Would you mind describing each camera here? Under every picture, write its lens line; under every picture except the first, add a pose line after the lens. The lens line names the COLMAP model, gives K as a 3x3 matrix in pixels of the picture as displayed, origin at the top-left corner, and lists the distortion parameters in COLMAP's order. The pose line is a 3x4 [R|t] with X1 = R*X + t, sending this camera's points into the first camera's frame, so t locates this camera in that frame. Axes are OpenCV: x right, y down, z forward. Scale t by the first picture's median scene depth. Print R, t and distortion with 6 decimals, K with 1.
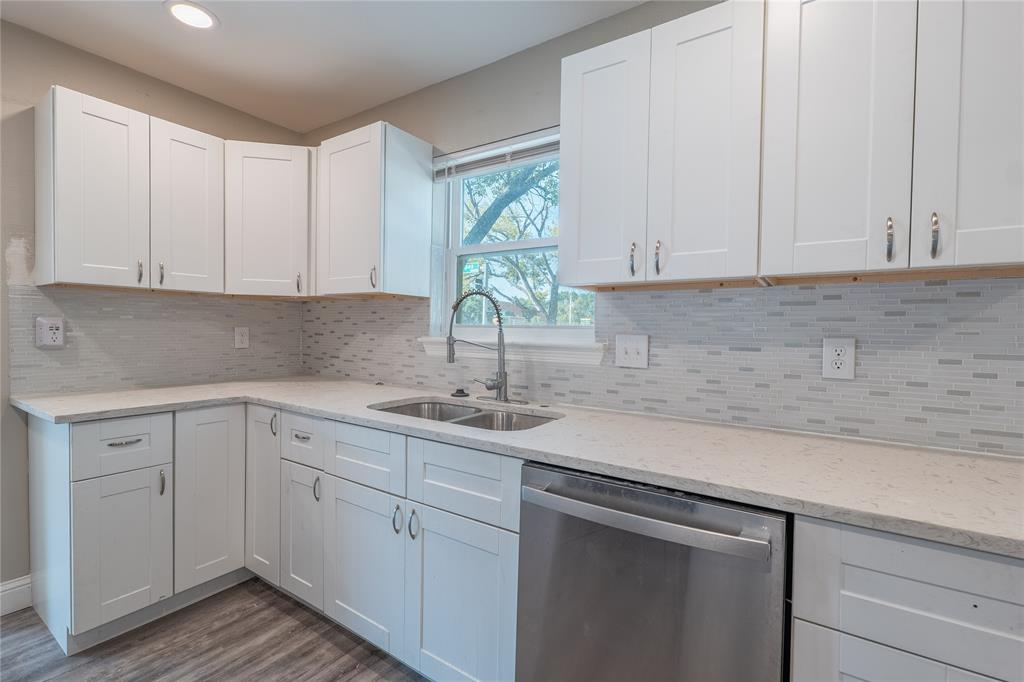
lens RADIAL K [[459.5, 0, 511.7], [0, 459.5, 341.6], [0, 0, 1]] dist [-0.002605, -0.000126]
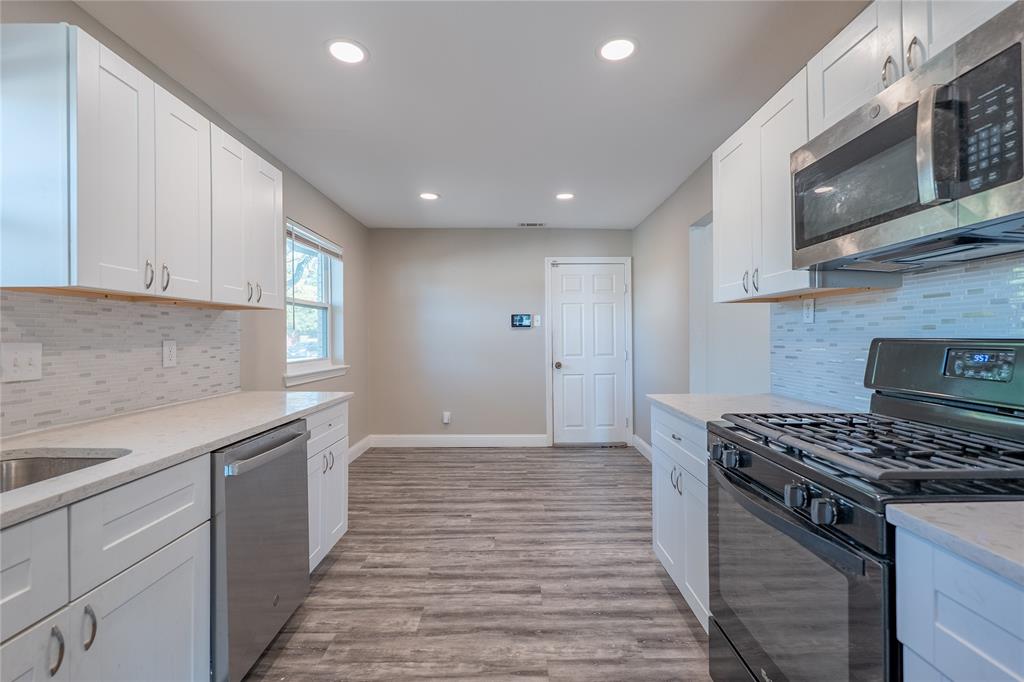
lens RADIAL K [[459.5, 0, 513.9], [0, 459.5, 336.1], [0, 0, 1]] dist [-0.002605, -0.000126]
pose [[-0.561397, -0.011556, 0.827466, -1.107161], [0.016676, 0.999541, 0.025273, -0.038357], [-0.827379, 0.027987, -0.560947, 0.837490]]
